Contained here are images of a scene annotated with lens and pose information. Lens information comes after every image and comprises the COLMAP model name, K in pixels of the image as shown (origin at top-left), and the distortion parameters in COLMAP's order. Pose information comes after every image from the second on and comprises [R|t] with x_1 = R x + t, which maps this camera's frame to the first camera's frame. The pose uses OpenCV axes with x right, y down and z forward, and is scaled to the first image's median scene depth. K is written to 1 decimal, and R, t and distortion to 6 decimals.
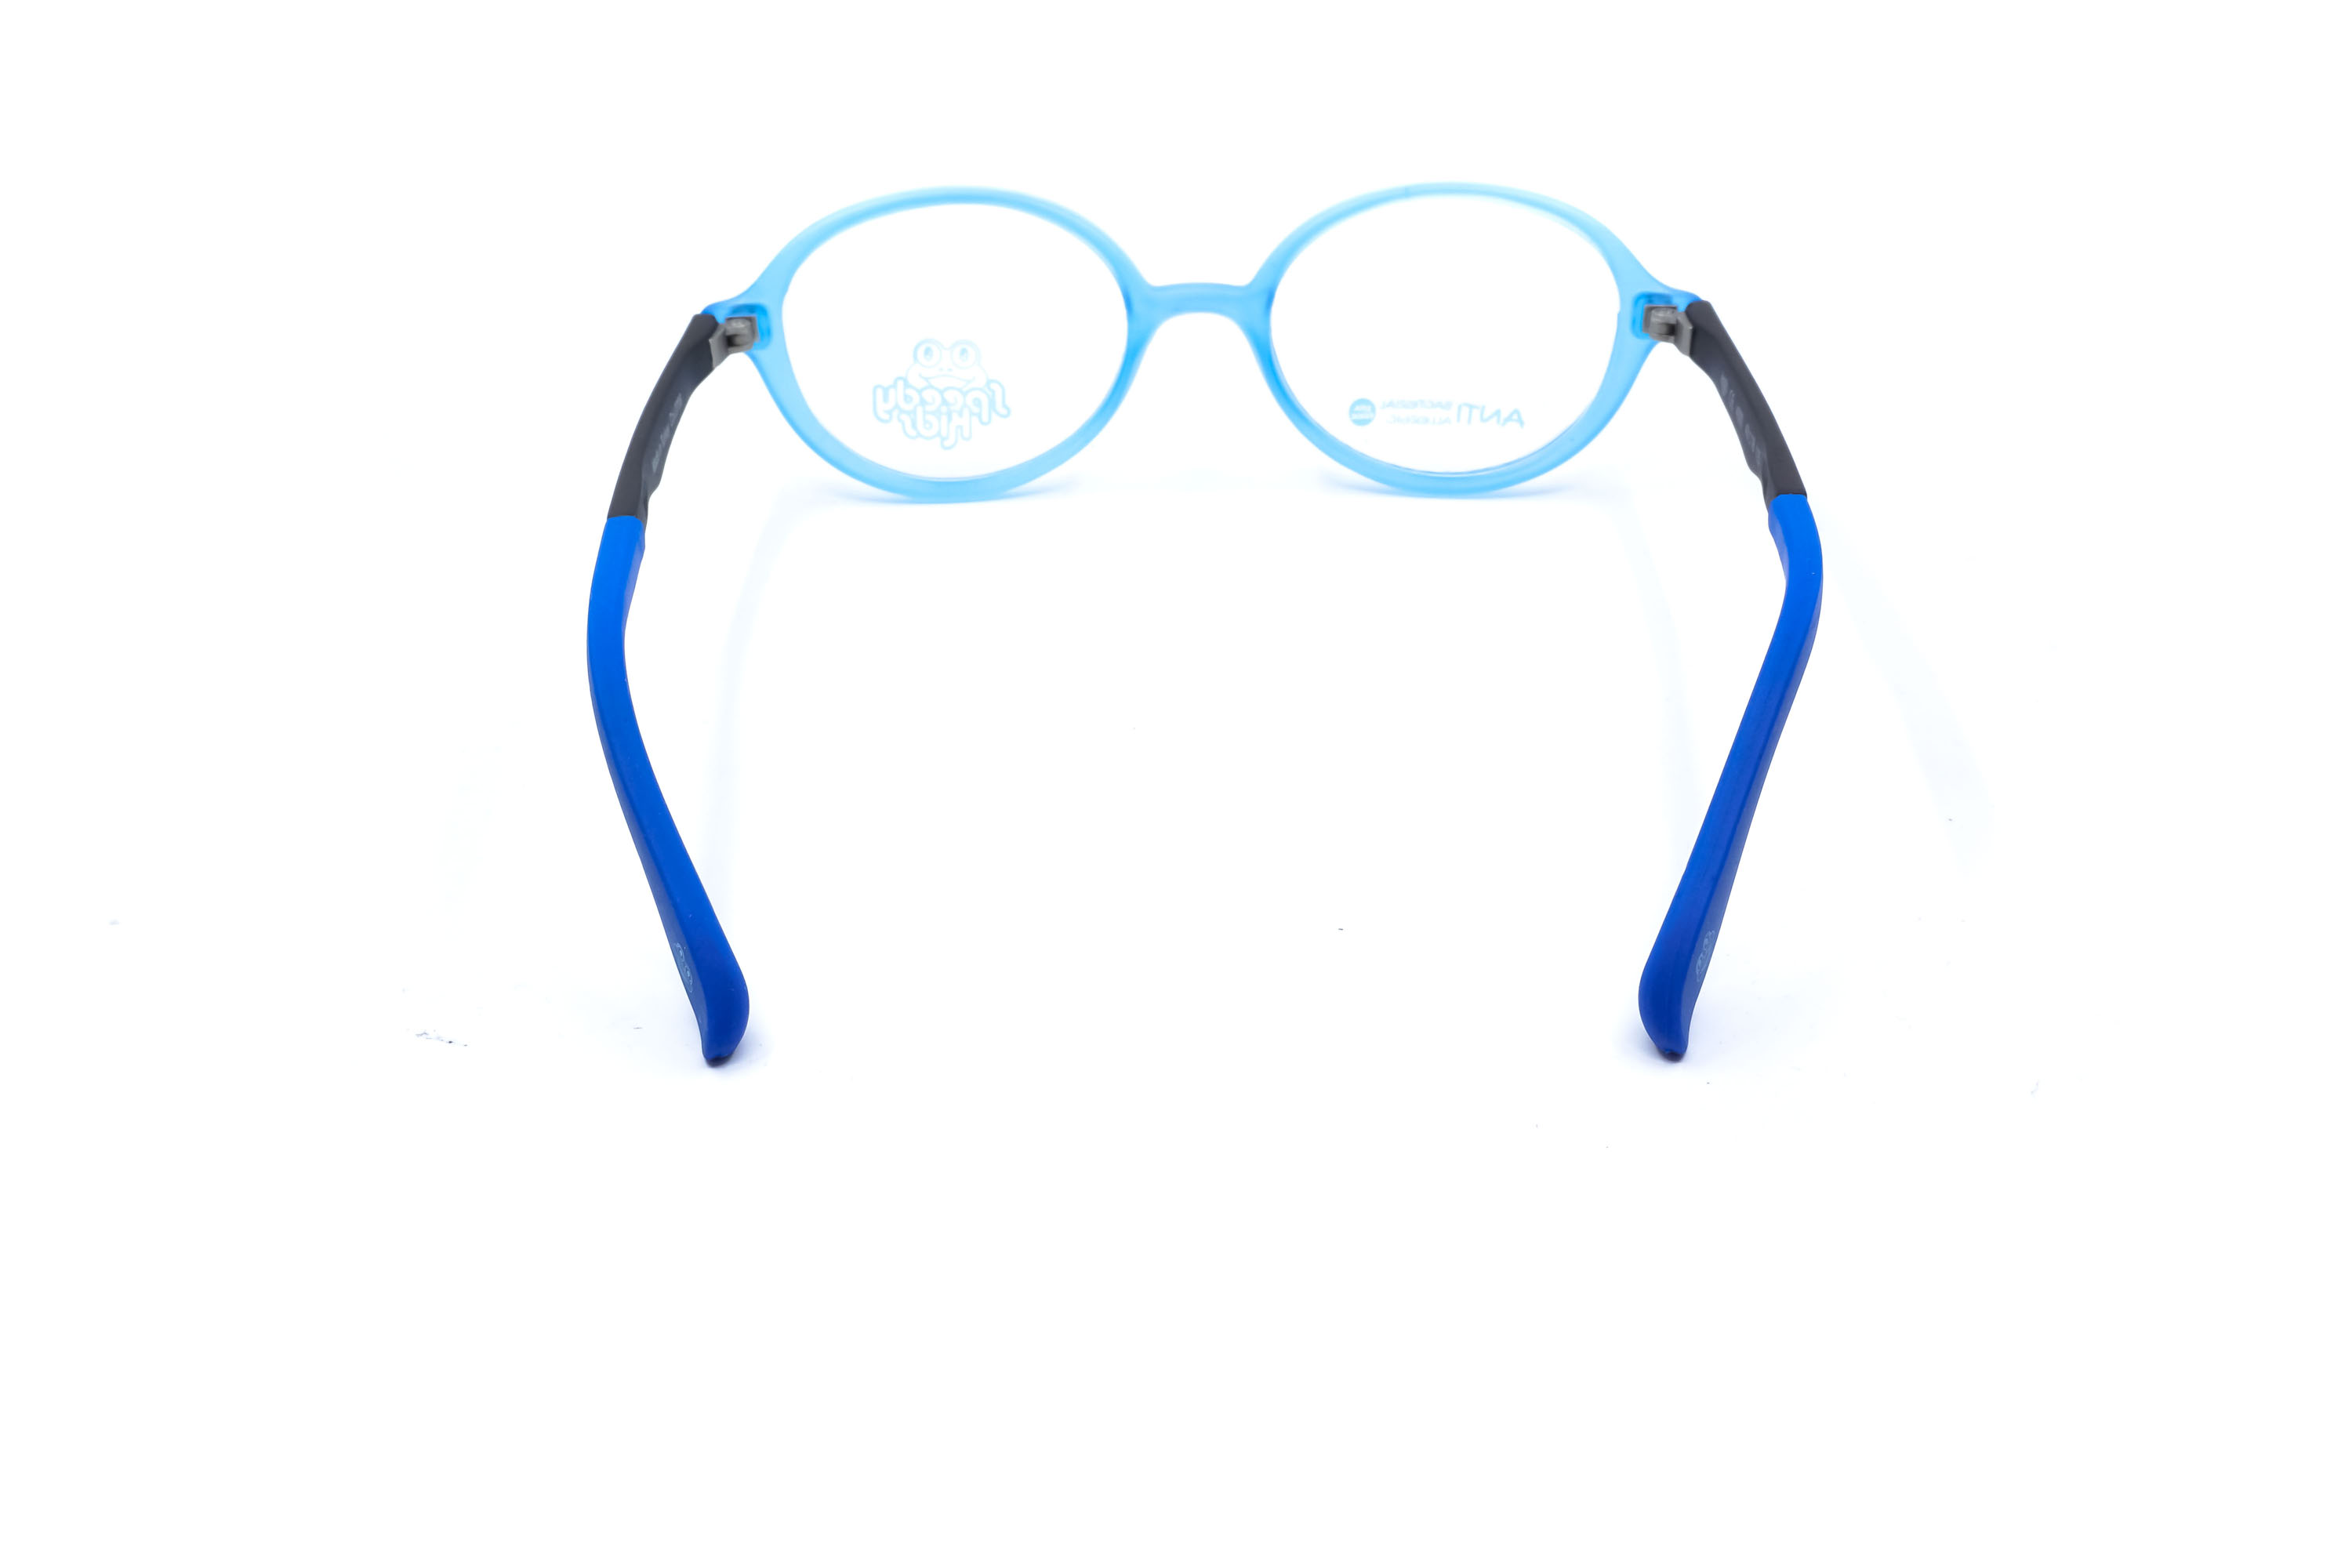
lens RADIAL K [[2436.7, 0, 1176.0], [0, 2436.7, 784.0], [0, 0, 1]] dist [0.004532, -0.012167]
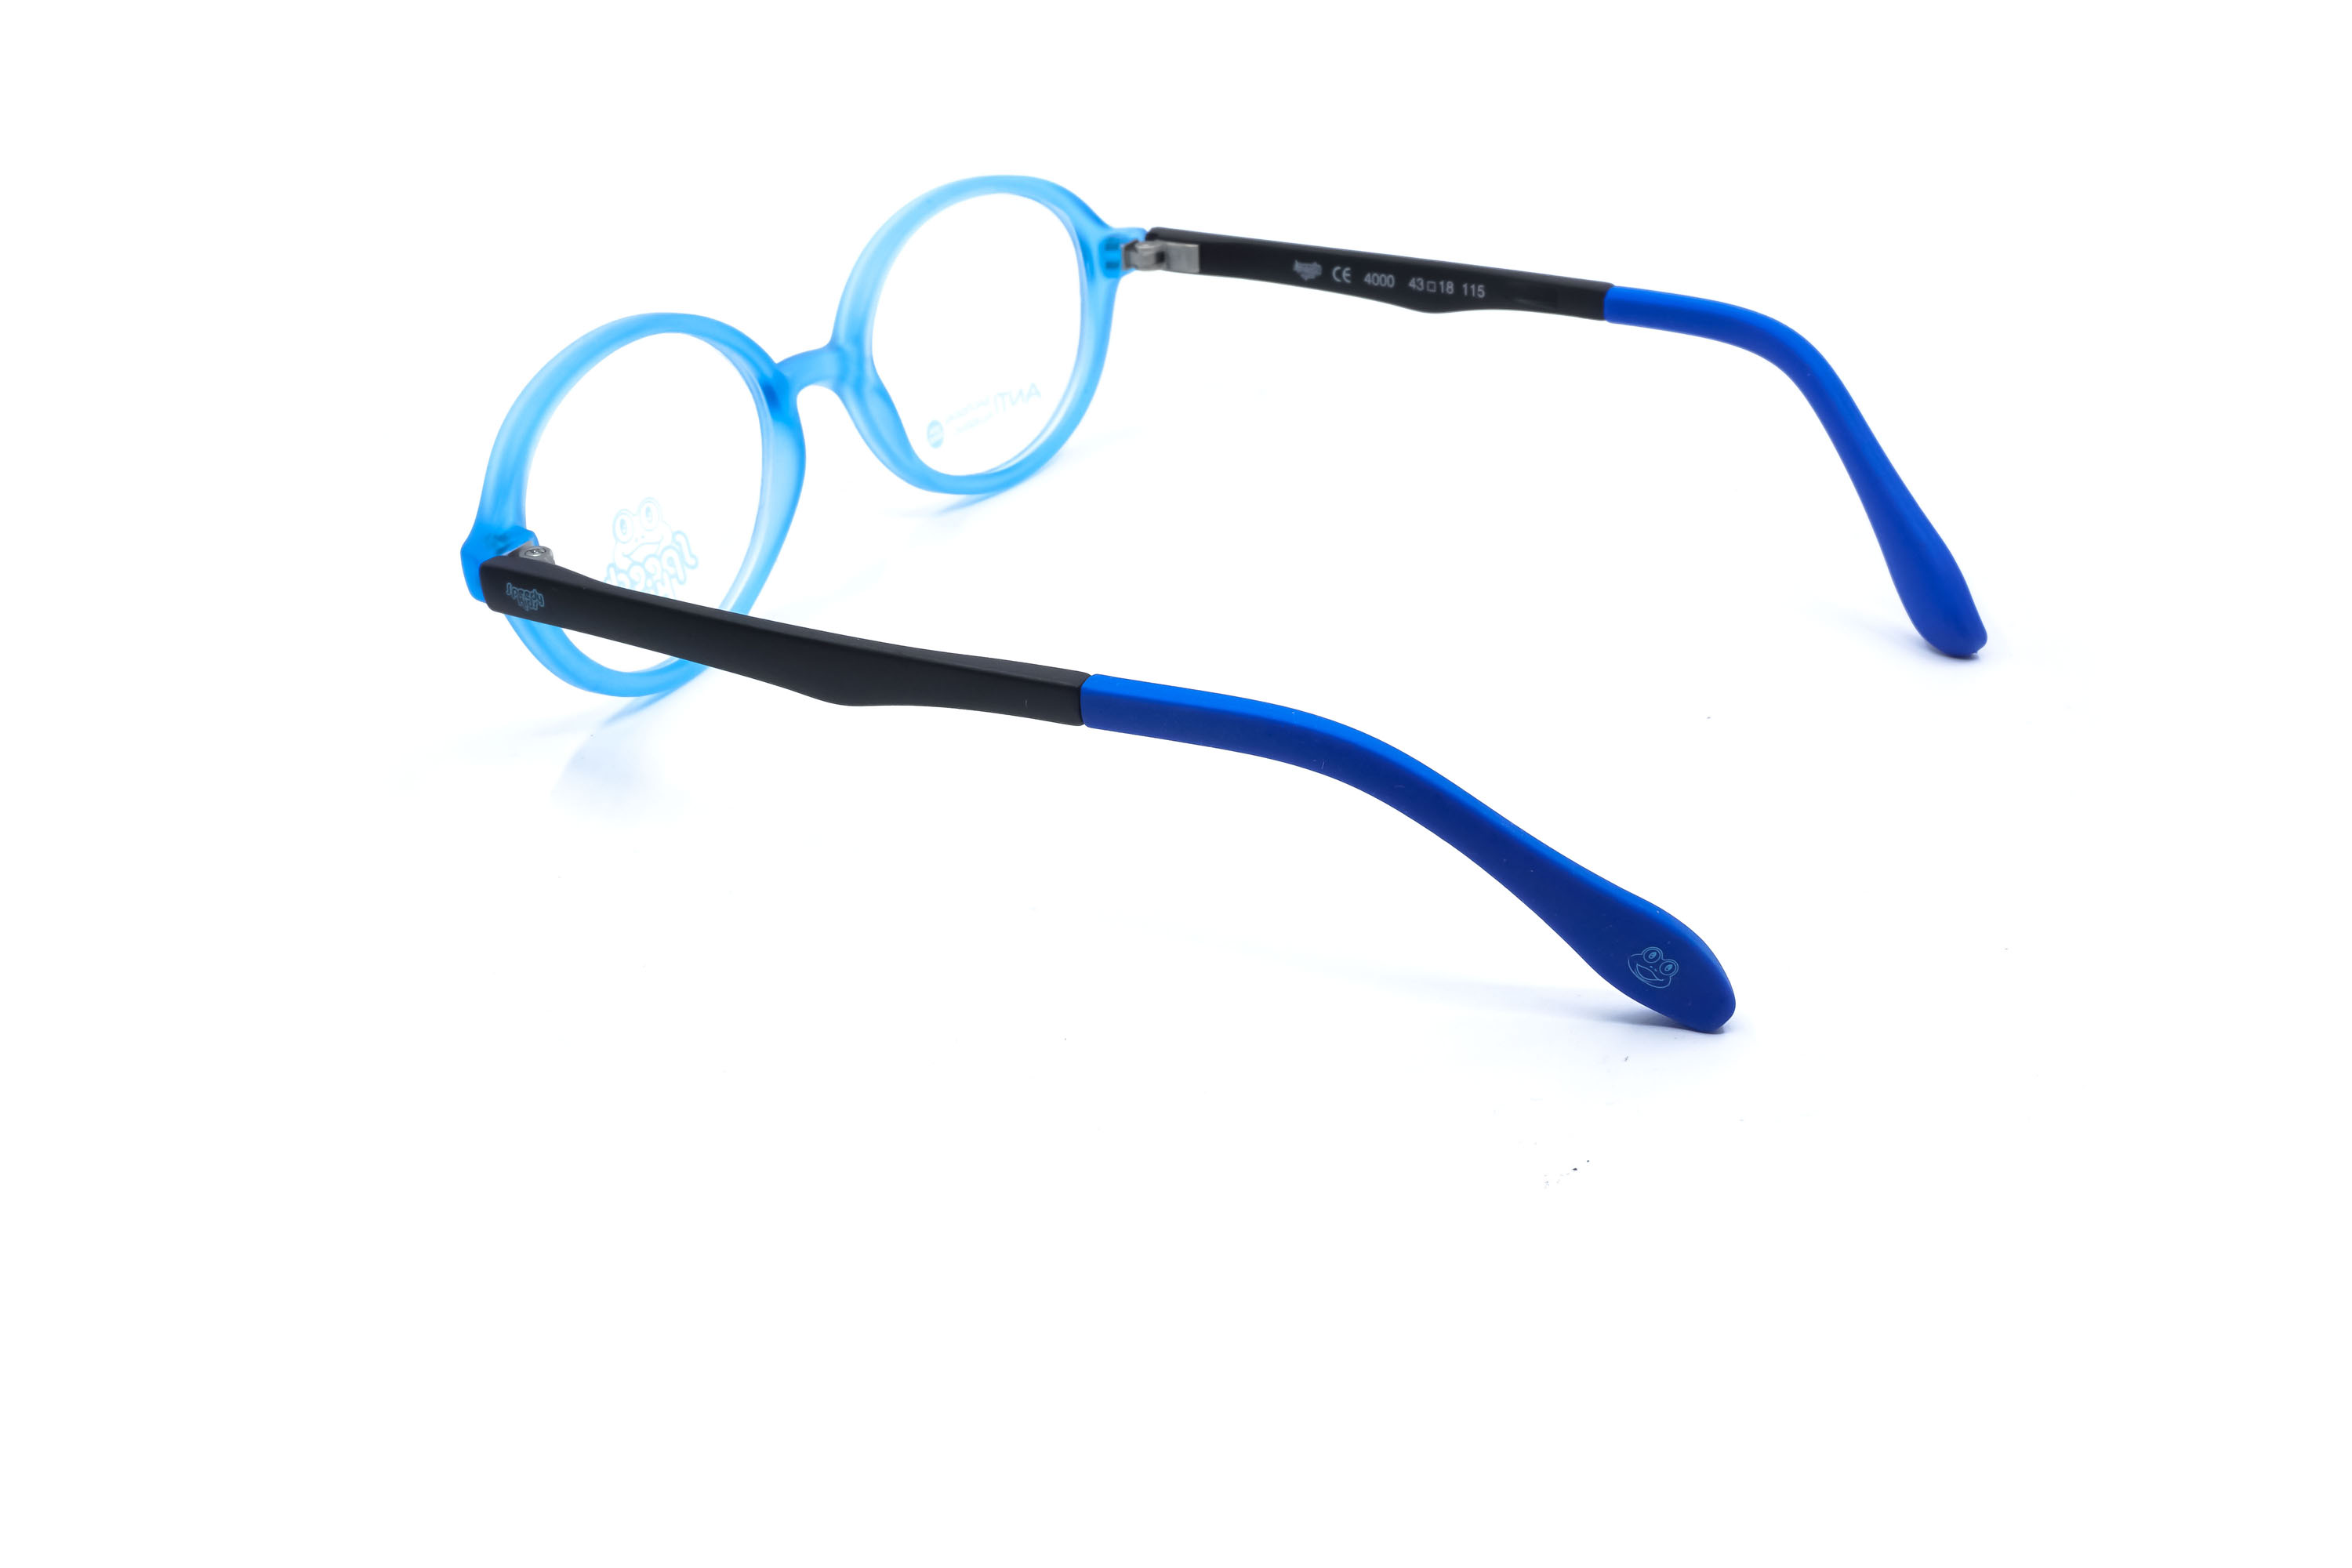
lens RADIAL K [[2436.7, 0, 1176.0], [0, 2436.7, 784.0], [0, 0, 1]] dist [0.004532, -0.012167]
pose [[0.500871, -0.417831, 0.757987, -0.683486], [0.434929, 0.878661, 0.196954, -0.180617], [-0.748308, 0.231022, 0.621823, 0.347109]]
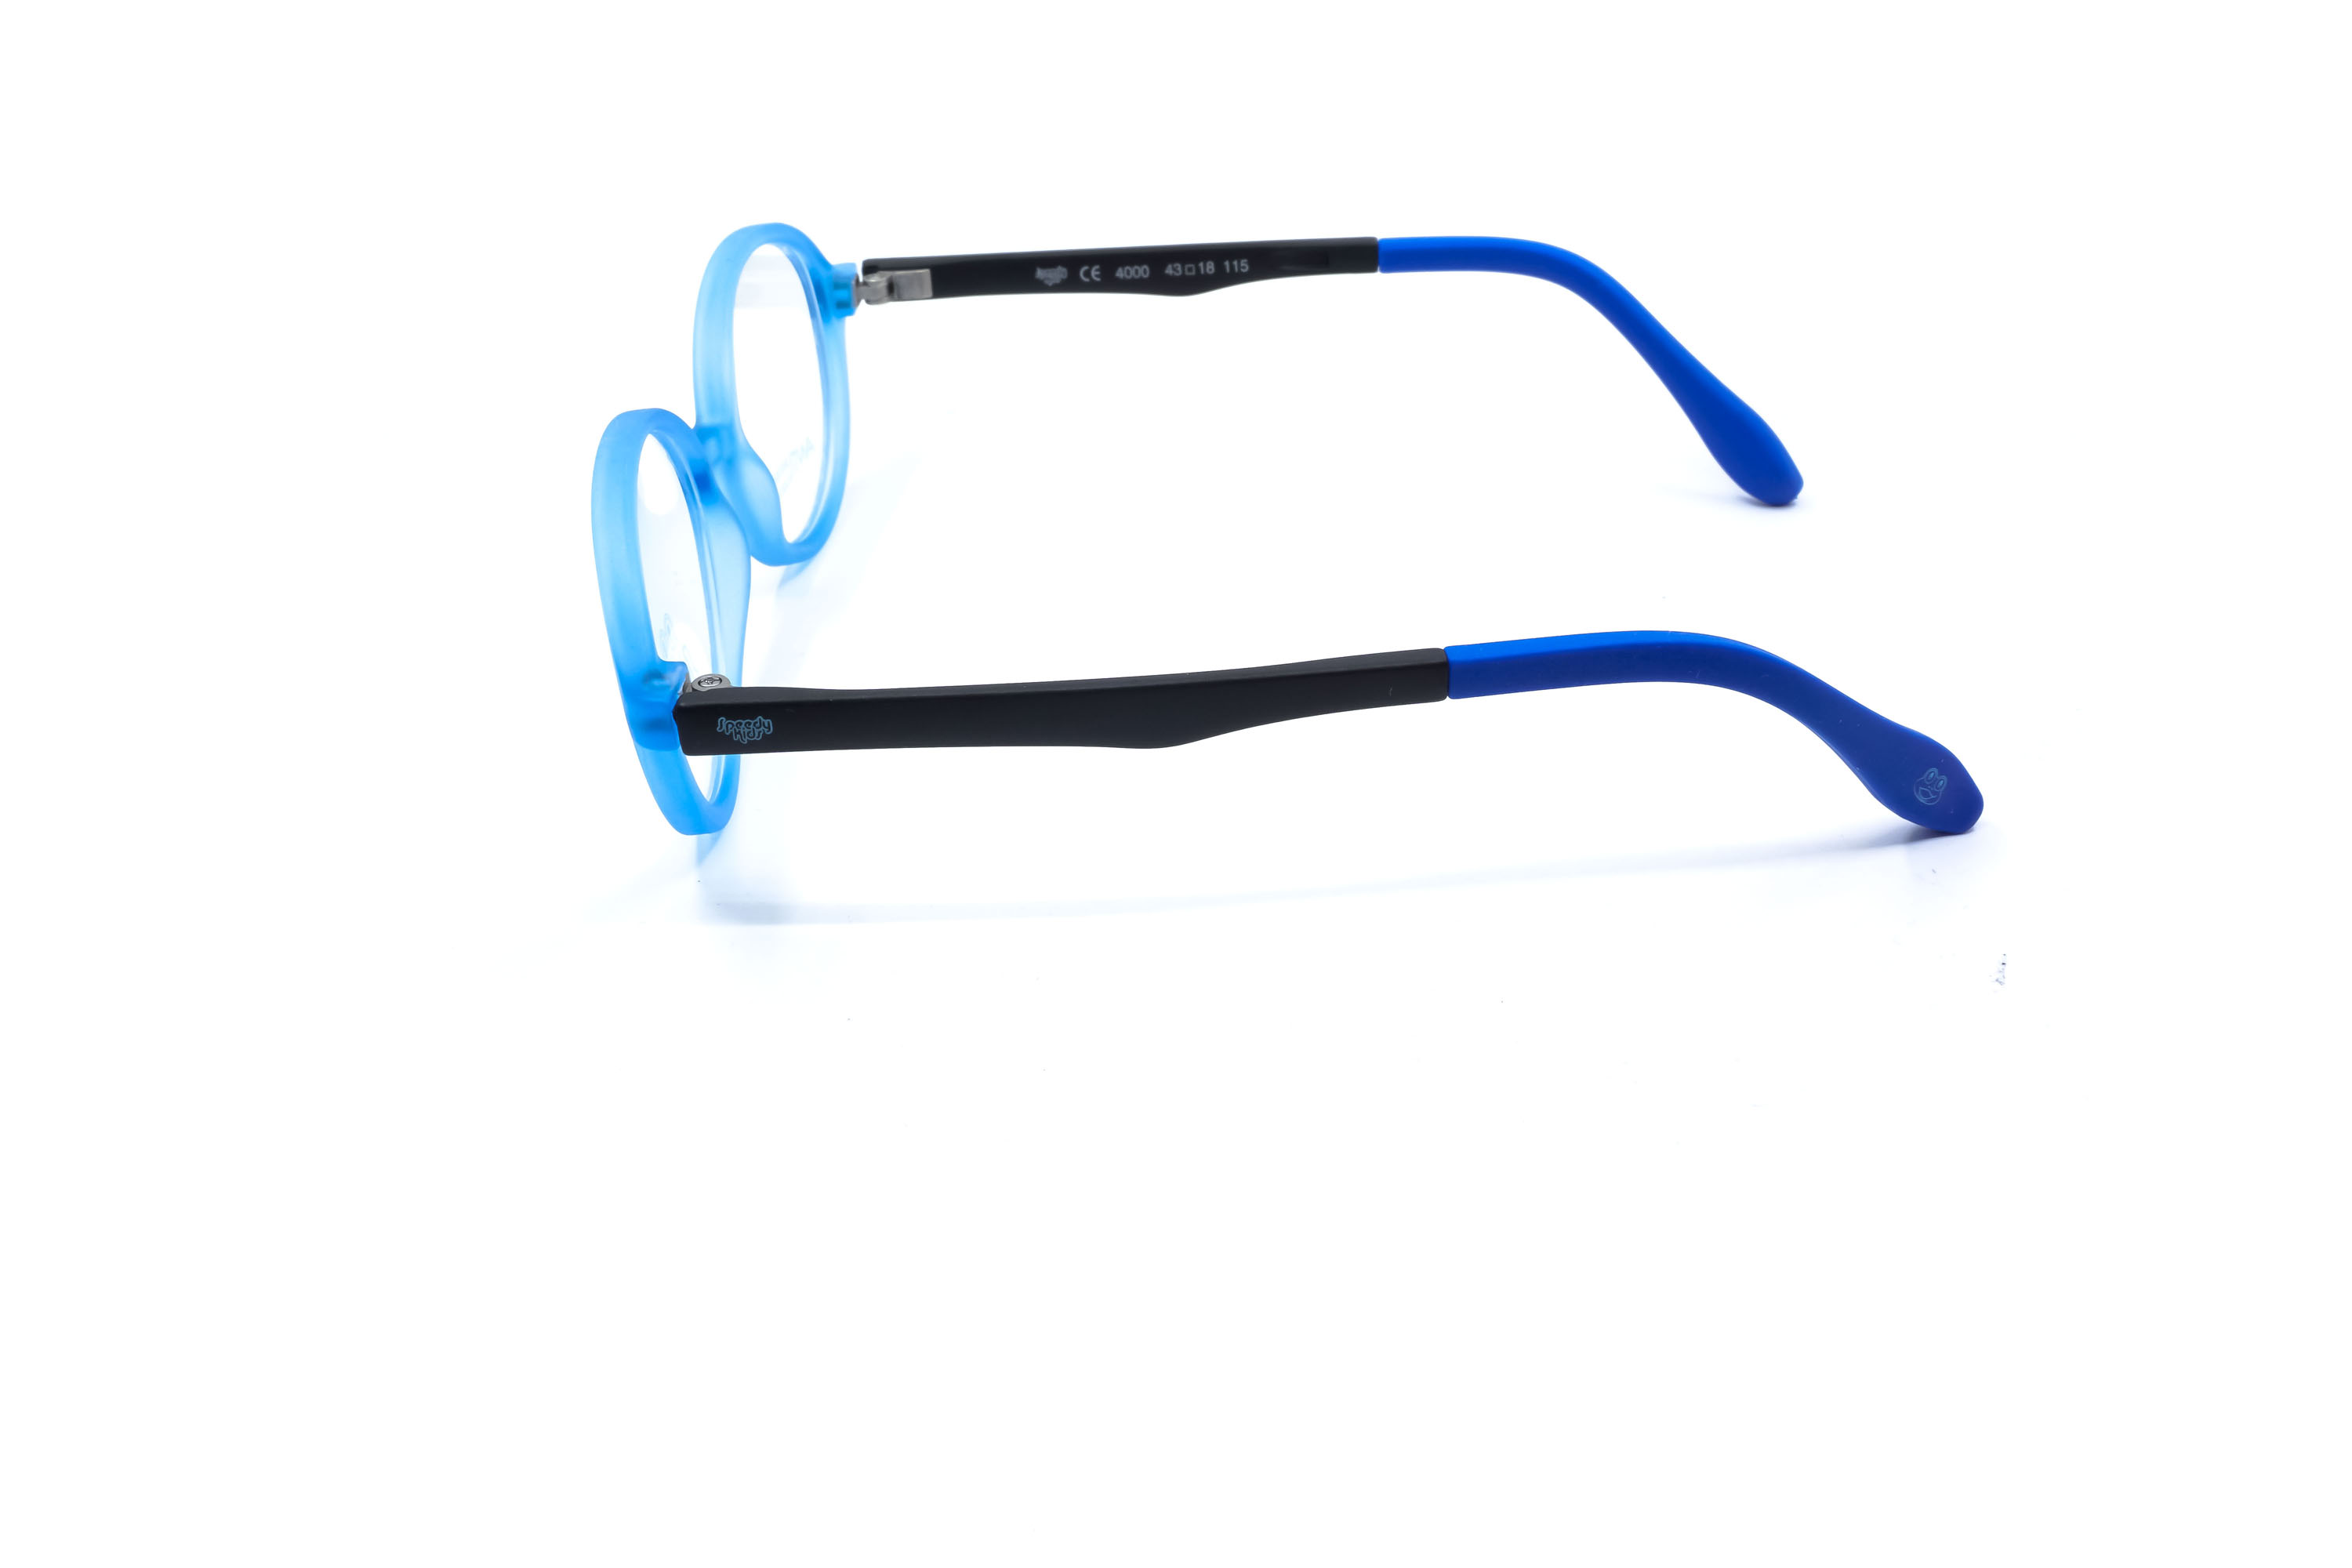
lens RADIAL K [[2436.7, 0, 1176.0], [0, 2436.7, 784.0], [0, 0, 1]] dist [0.004532, -0.012167]
pose [[-0.006882, -0.476809, 0.878980, -0.793596], [0.508284, 0.755312, 0.413704, -0.378582], [-0.861162, 0.449618, 0.237156, 0.695859]]
